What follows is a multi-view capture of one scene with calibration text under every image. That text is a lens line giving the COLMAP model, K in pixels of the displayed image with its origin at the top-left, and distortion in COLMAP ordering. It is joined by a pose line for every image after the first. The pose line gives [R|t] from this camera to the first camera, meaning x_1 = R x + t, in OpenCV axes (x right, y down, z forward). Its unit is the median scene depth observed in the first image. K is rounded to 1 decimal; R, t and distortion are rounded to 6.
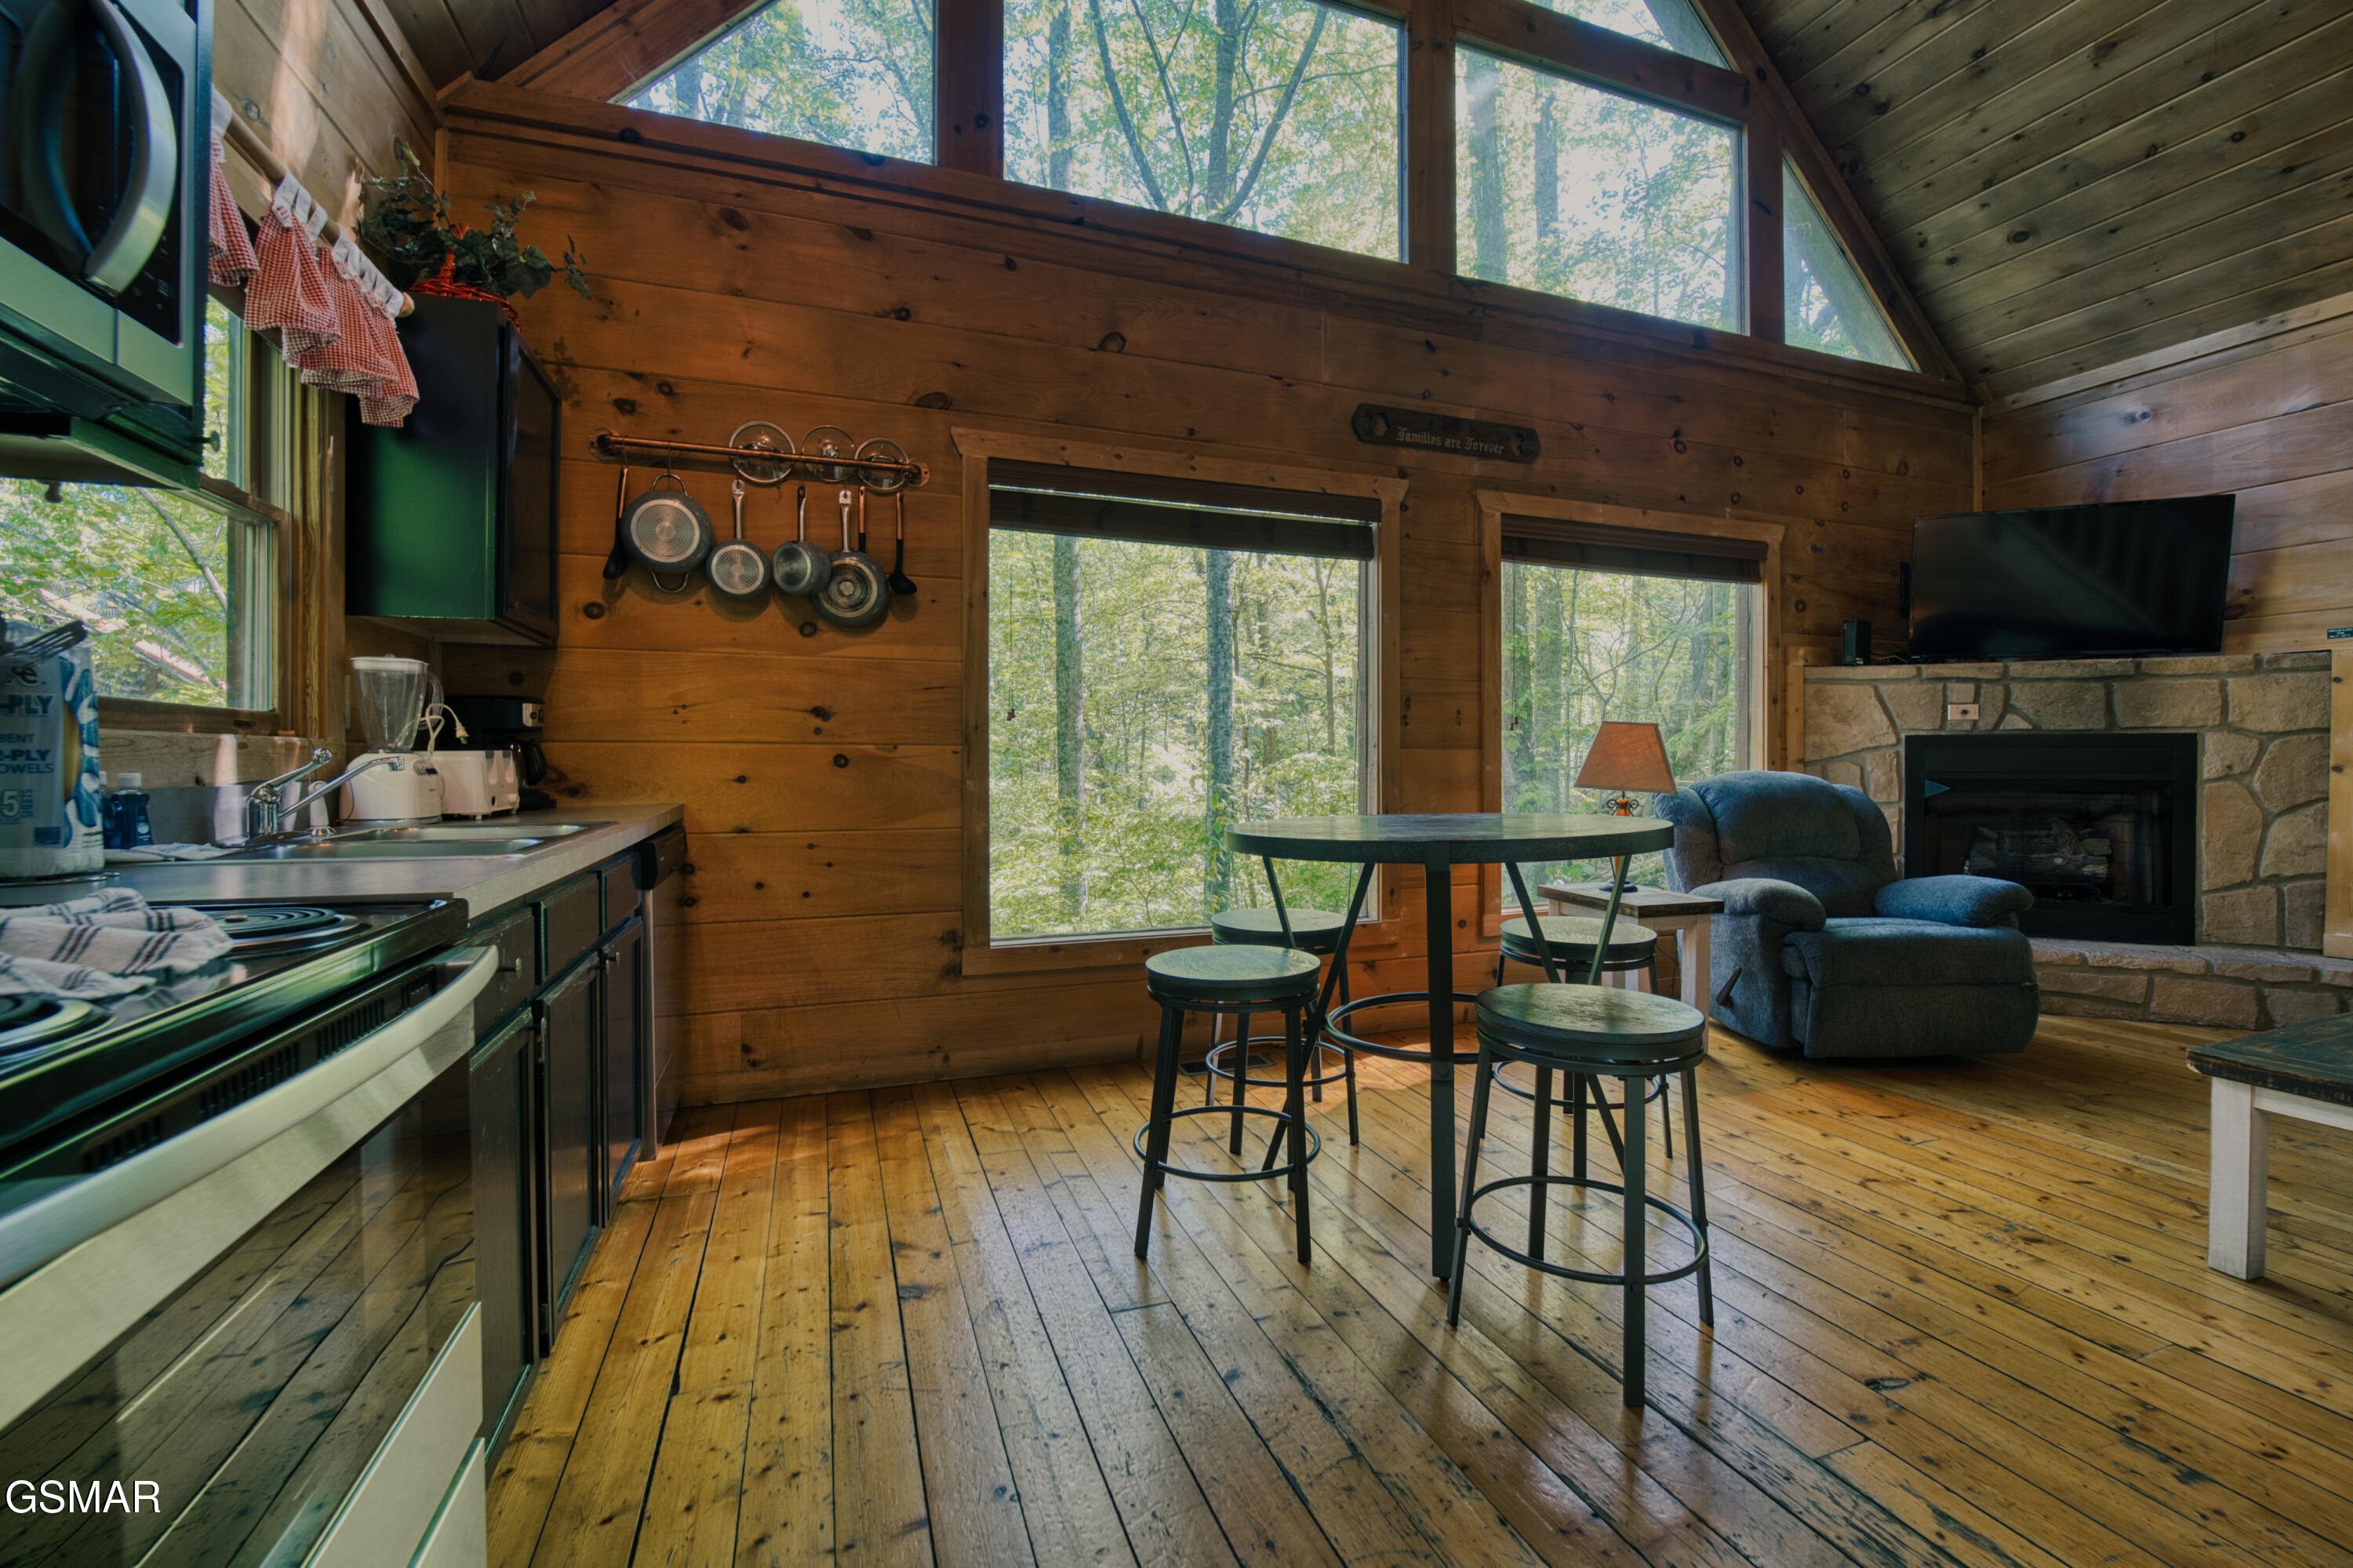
lens RADIAL K [[988.9, 0, 1192.2], [0, 988.9, 776.4], [0, 0, 1]] dist [-0.021798, 0.000714]
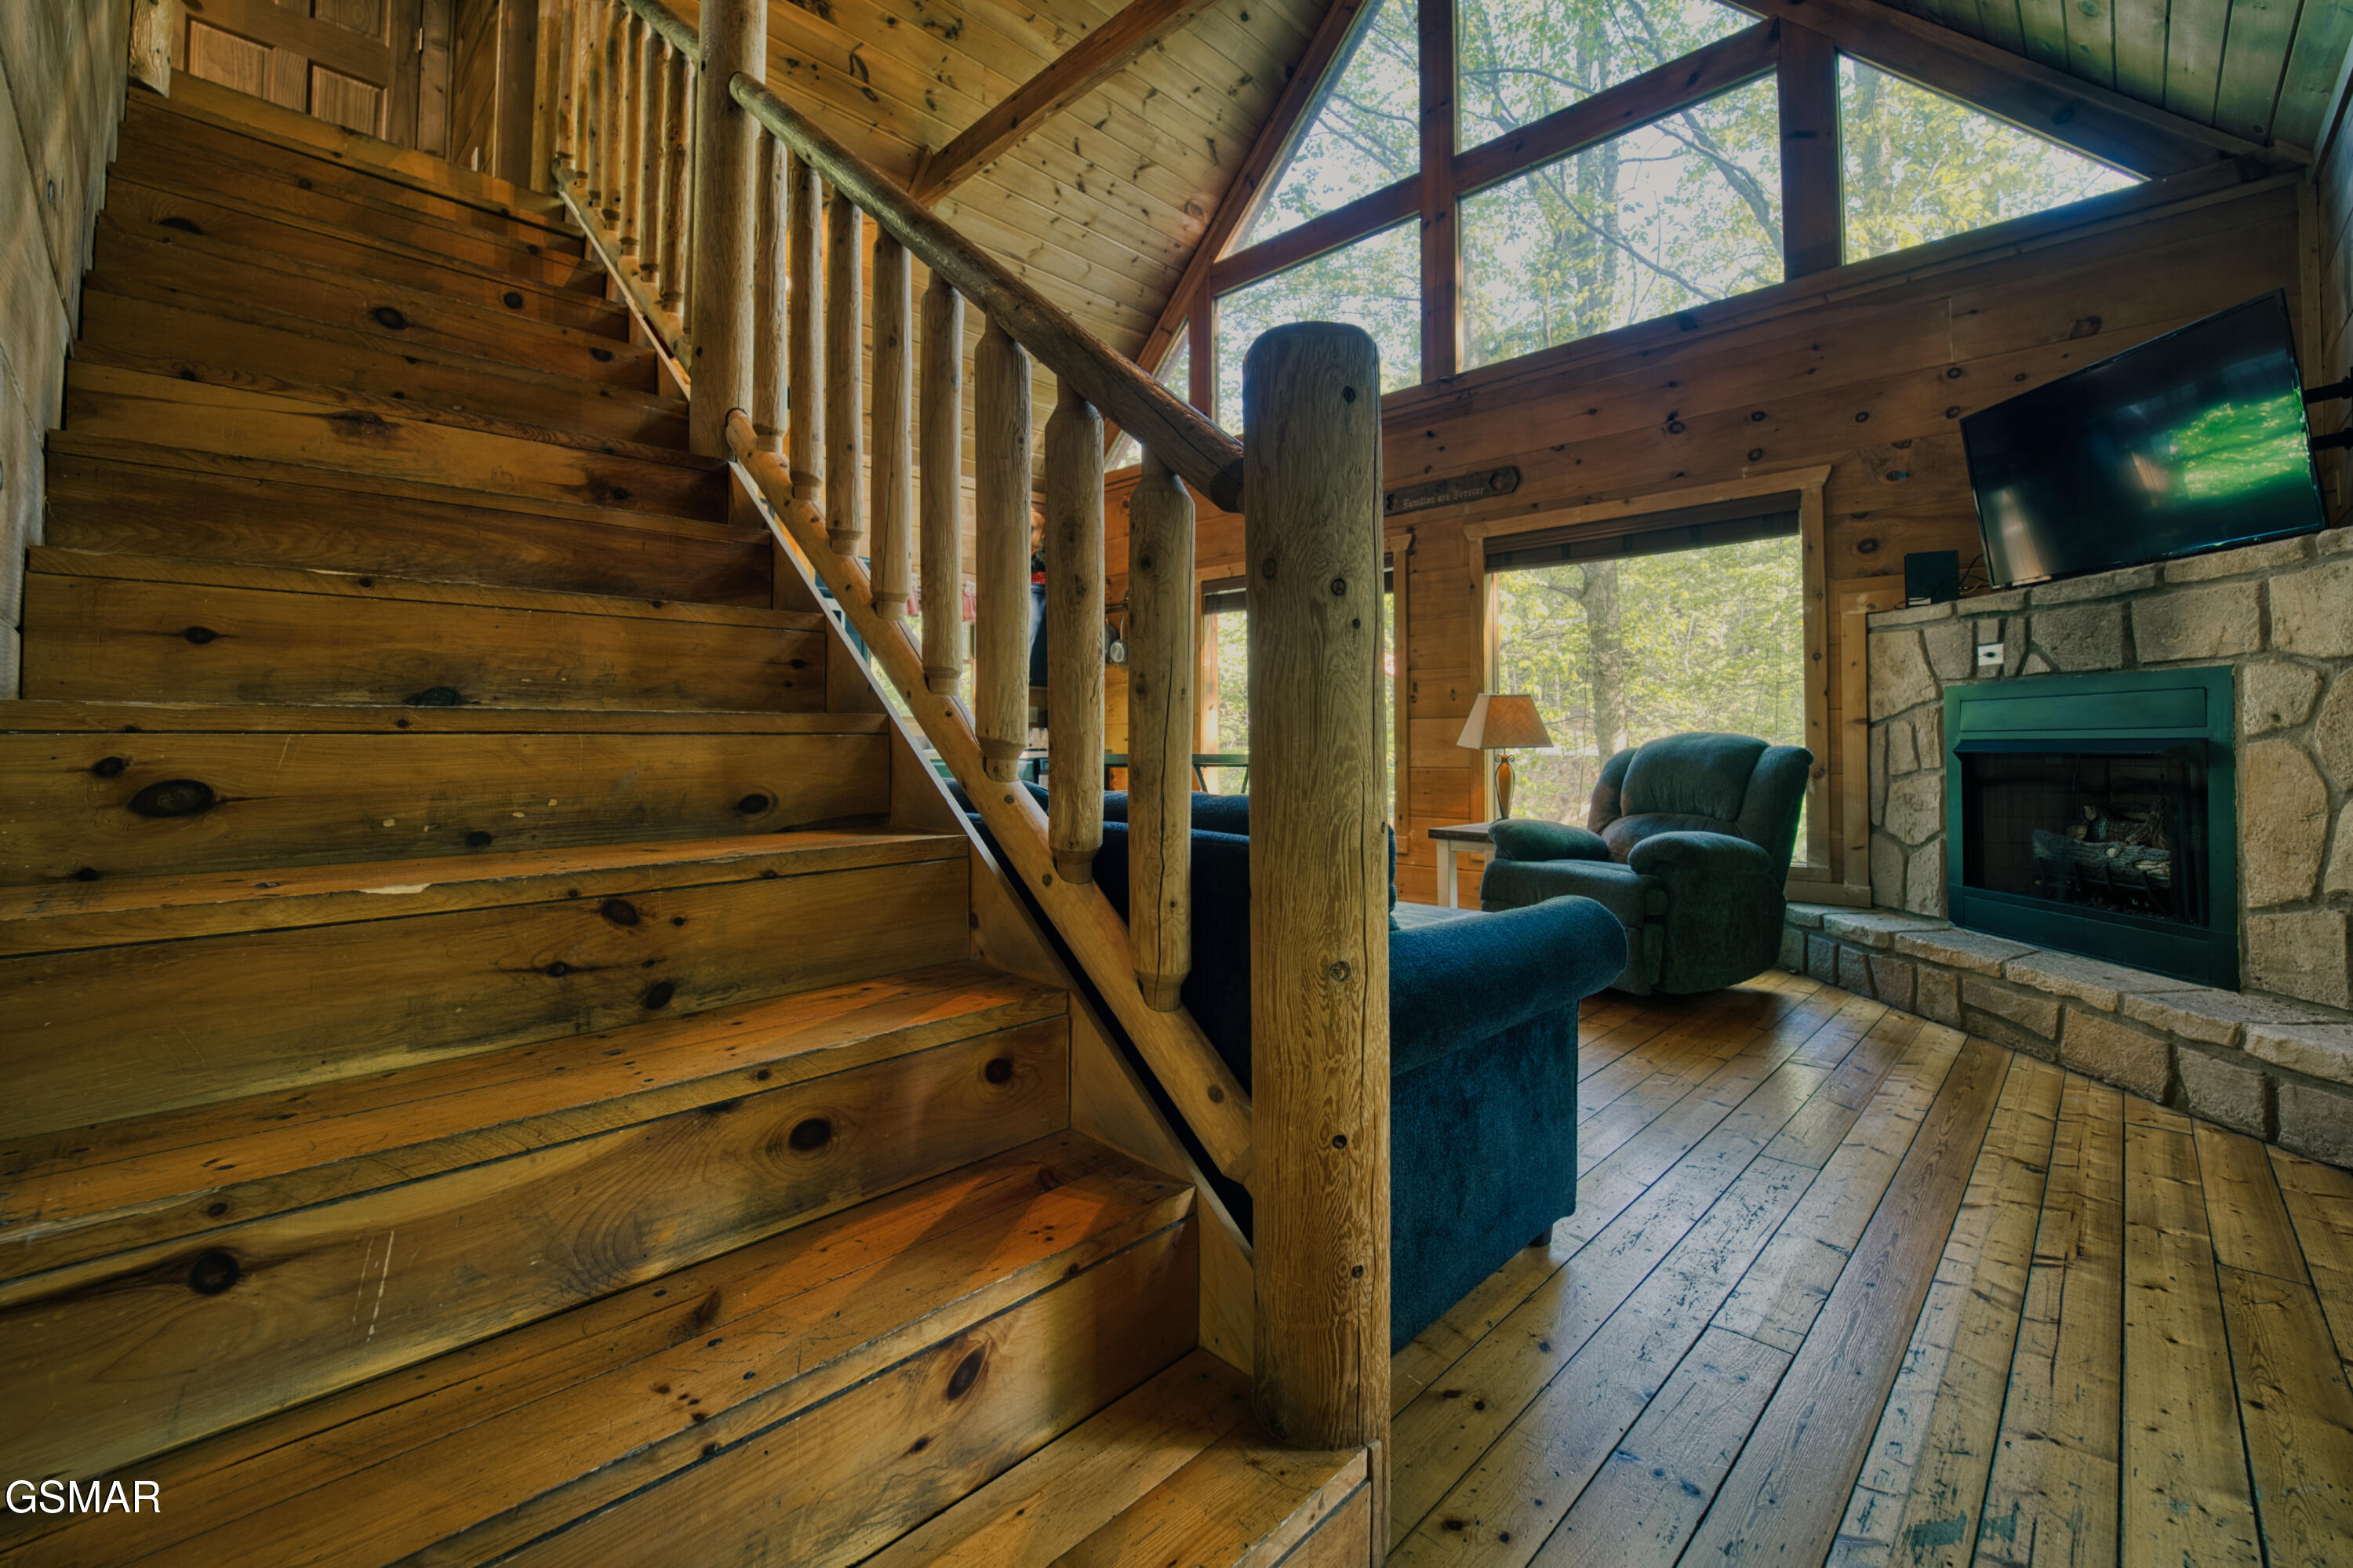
lens RADIAL K [[988.9, 0, 1200.2], [0, 988.9, 715.7], [0, 0, 1]] dist [-0.021798, 0.000714]
pose [[0.431585, -0.027012, -0.901668, 1.348302], [-0.012739, 0.999269, -0.036033, 0.022339], [0.901982, 0.027037, 0.430925, 0.089100]]
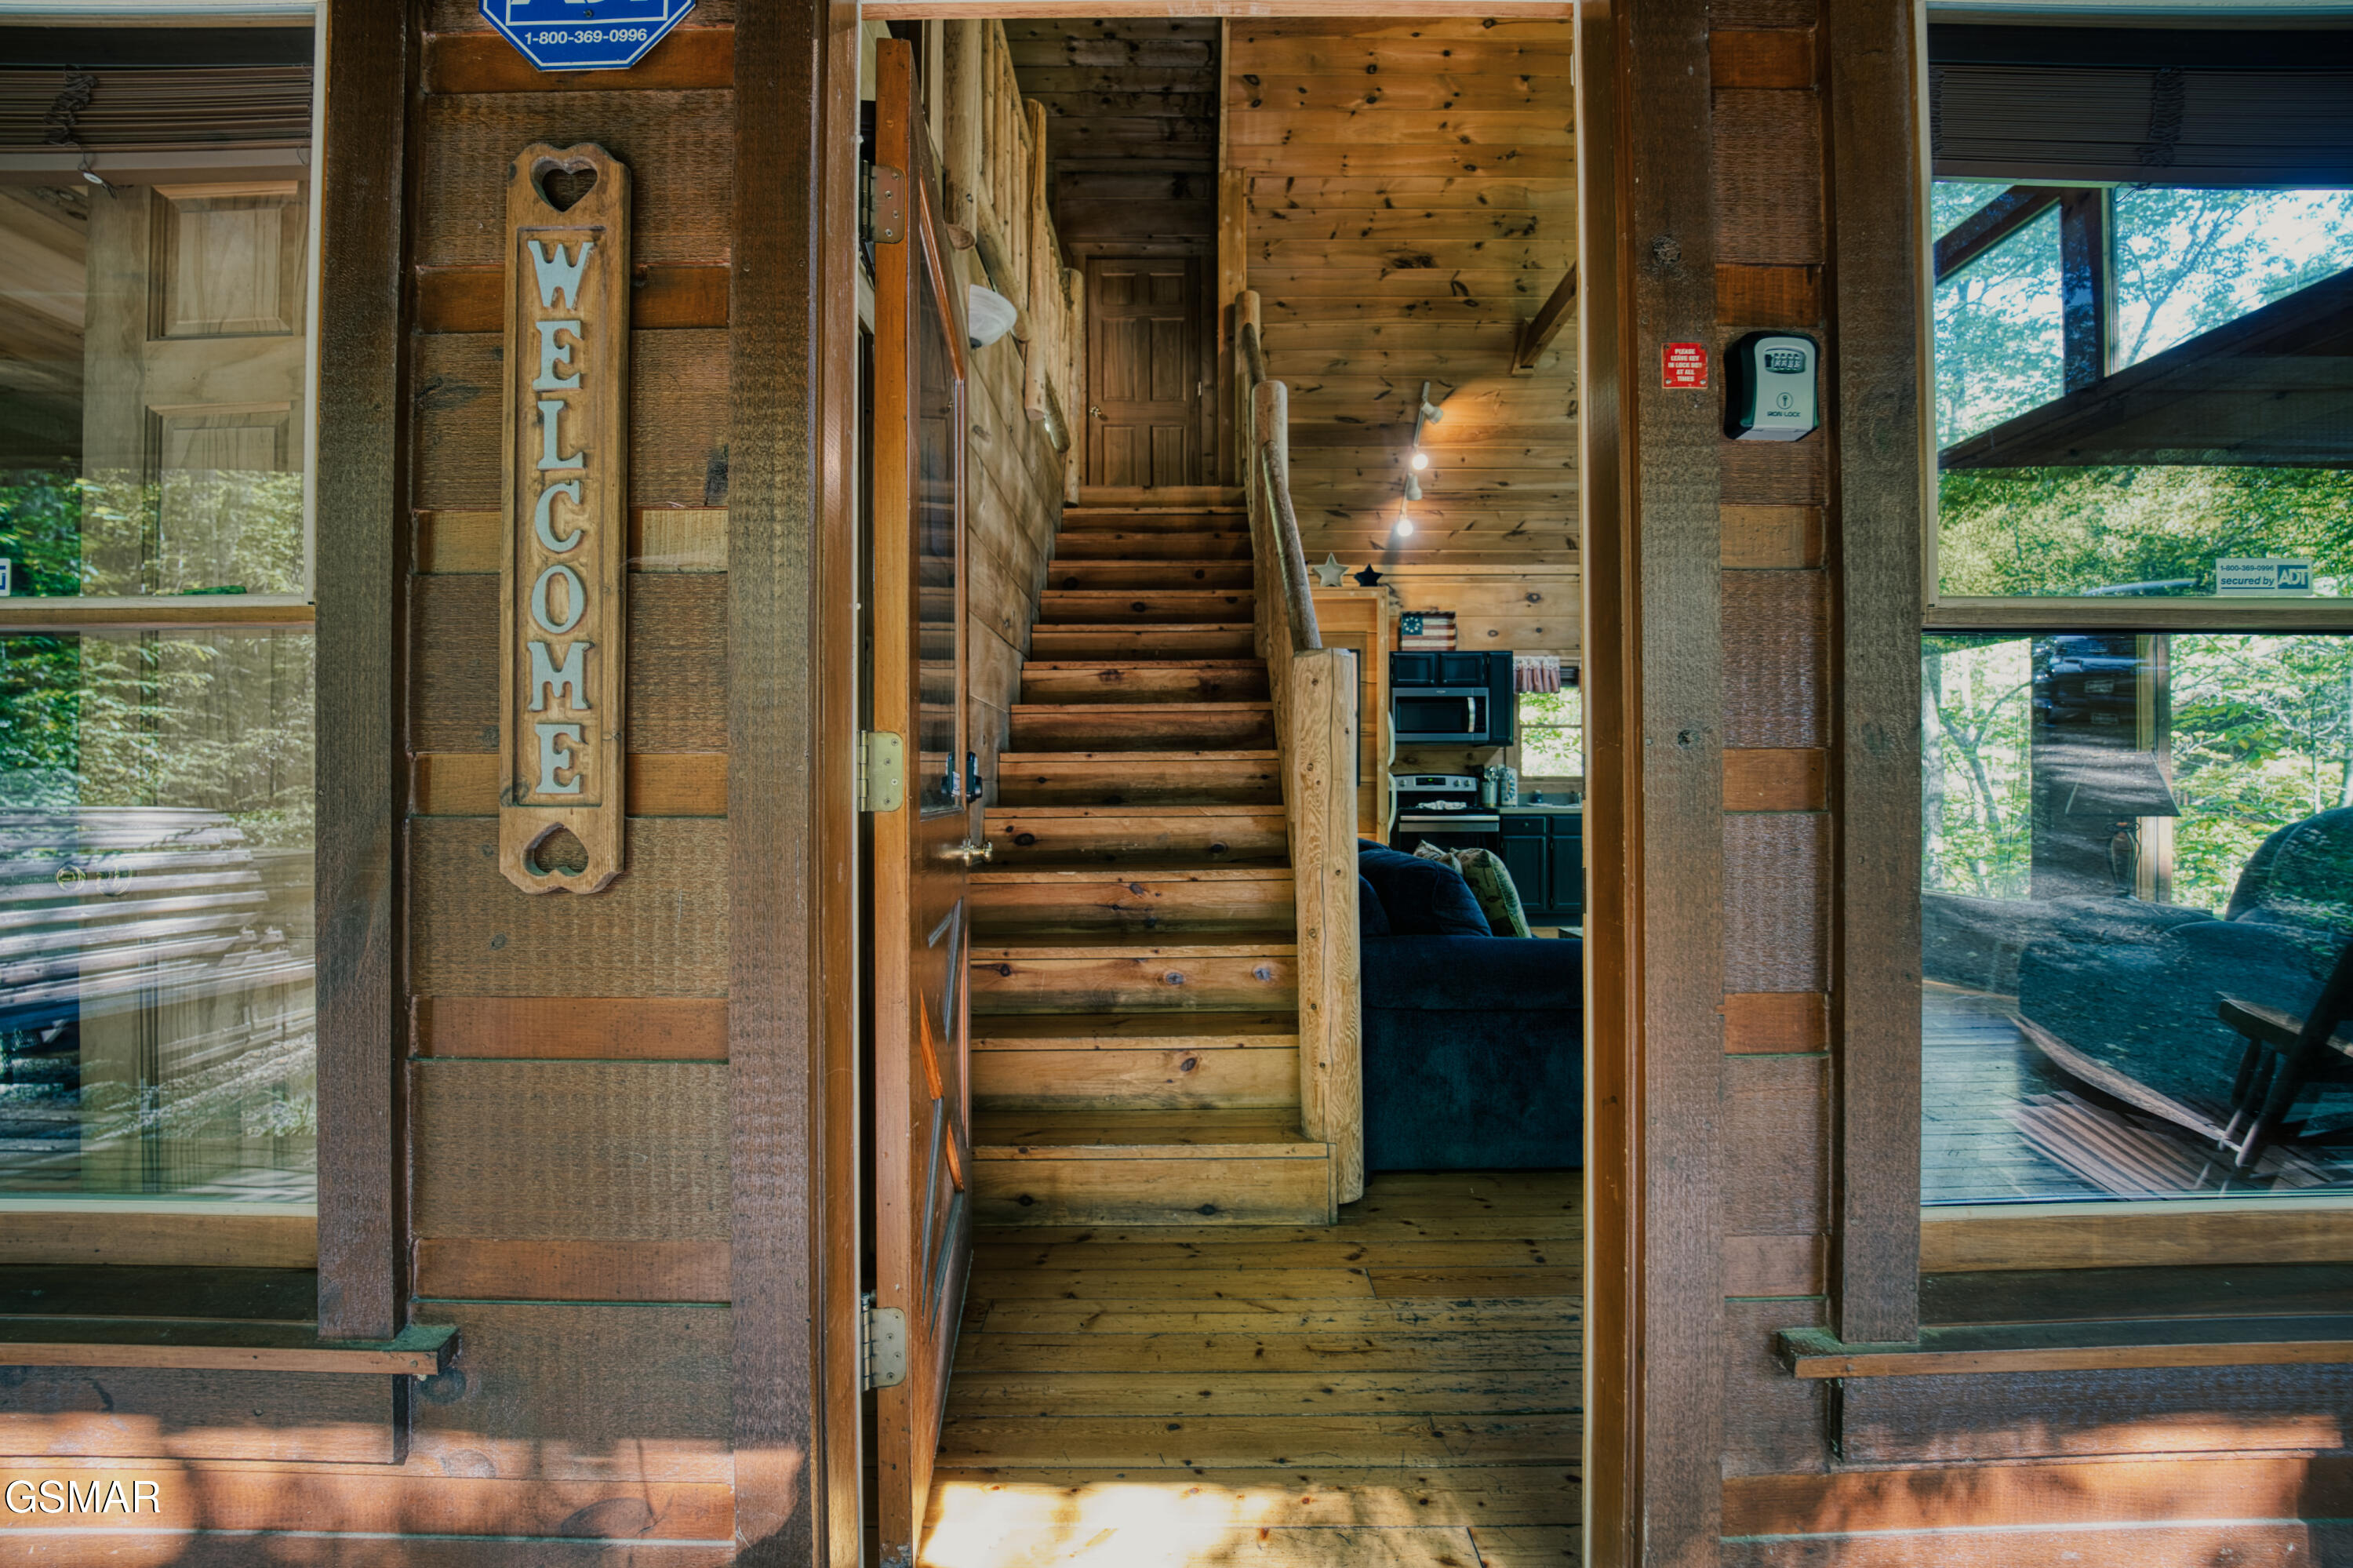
lens RADIAL K [[988.9, 0, 1232.8], [0, 988.9, 777.7], [0, 0, 1]] dist [-0.021798, 0.000714]
pose [[-0.314377, -0.005111, -0.949284, 1.741631], [-0.015297, 0.999883, -0.000318, -0.017691], [0.949175, 0.014421, -0.314419, 0.393574]]
